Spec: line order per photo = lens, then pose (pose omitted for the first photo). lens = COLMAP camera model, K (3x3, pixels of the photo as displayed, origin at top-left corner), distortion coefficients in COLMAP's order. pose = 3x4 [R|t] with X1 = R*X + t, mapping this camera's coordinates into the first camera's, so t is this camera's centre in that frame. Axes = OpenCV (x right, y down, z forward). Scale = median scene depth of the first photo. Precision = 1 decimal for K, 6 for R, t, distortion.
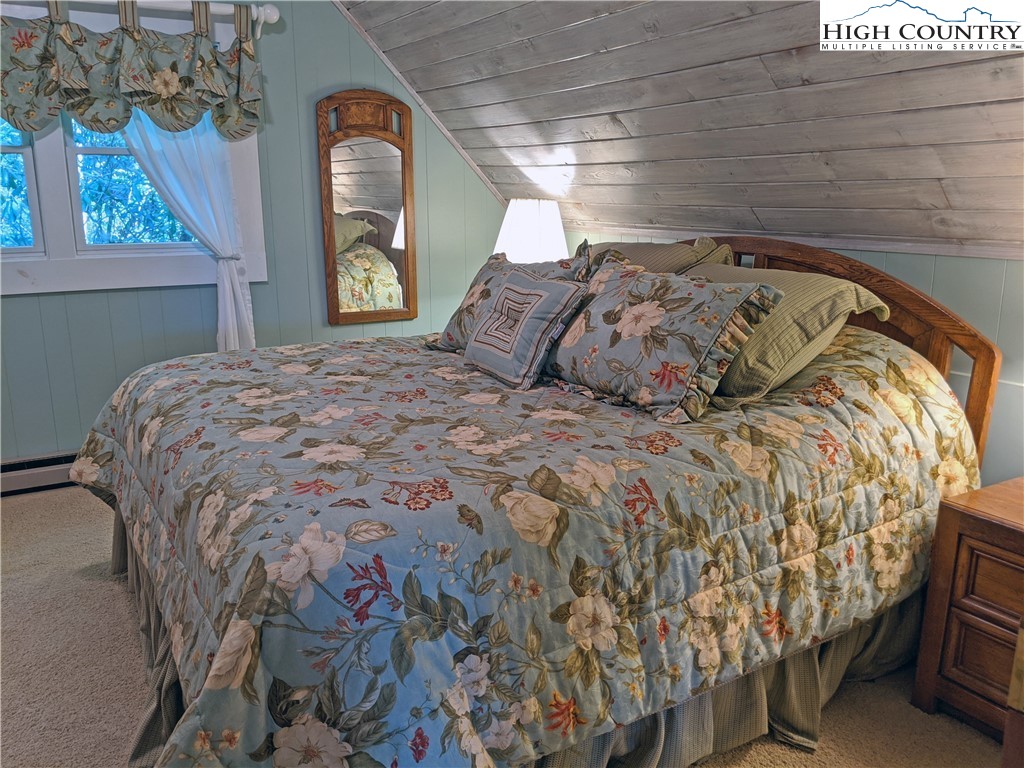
lens RADIAL K [[830.2, 0, 516.2], [0, 830.2, 385.2], [0, 0, 1]] dist [0.088277, -0.160078]
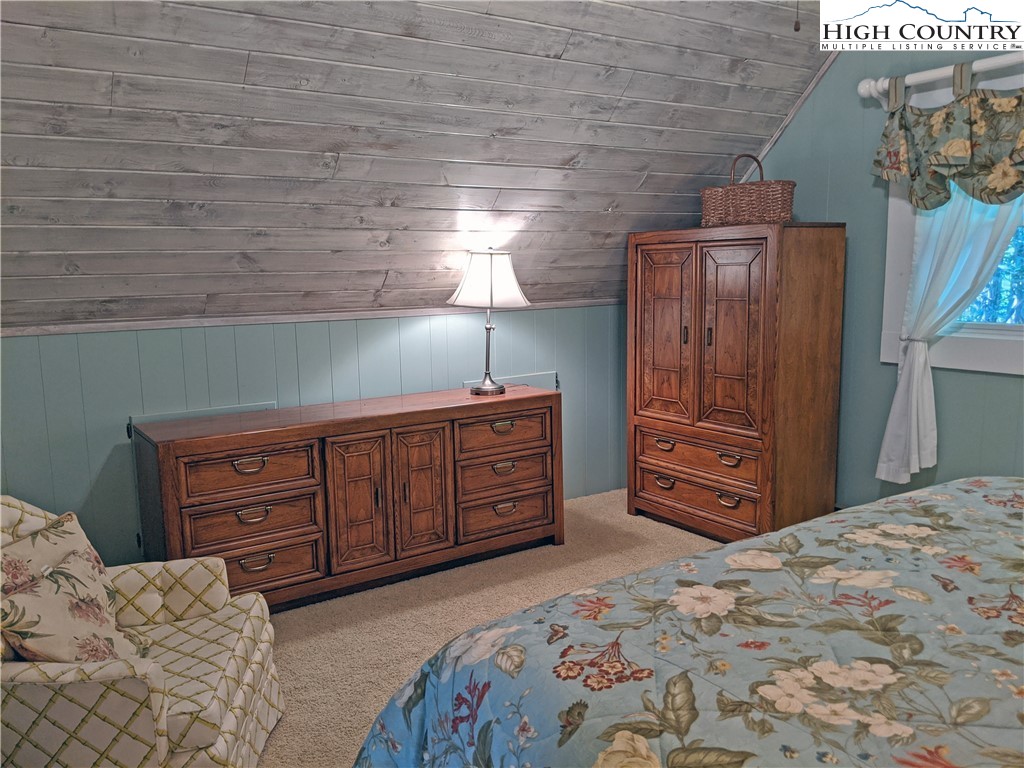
lens RADIAL K [[830.2, 0, 512.2], [0, 830.2, 385.5], [0, 0, 1]] dist [0.088277, -0.160078]
pose [[0.011481, 0.139168, -0.990202, 0.547038], [-0.199143, 0.970749, 0.134125, -0.190565], [0.979903, 0.195652, 0.038859, 0.712629]]
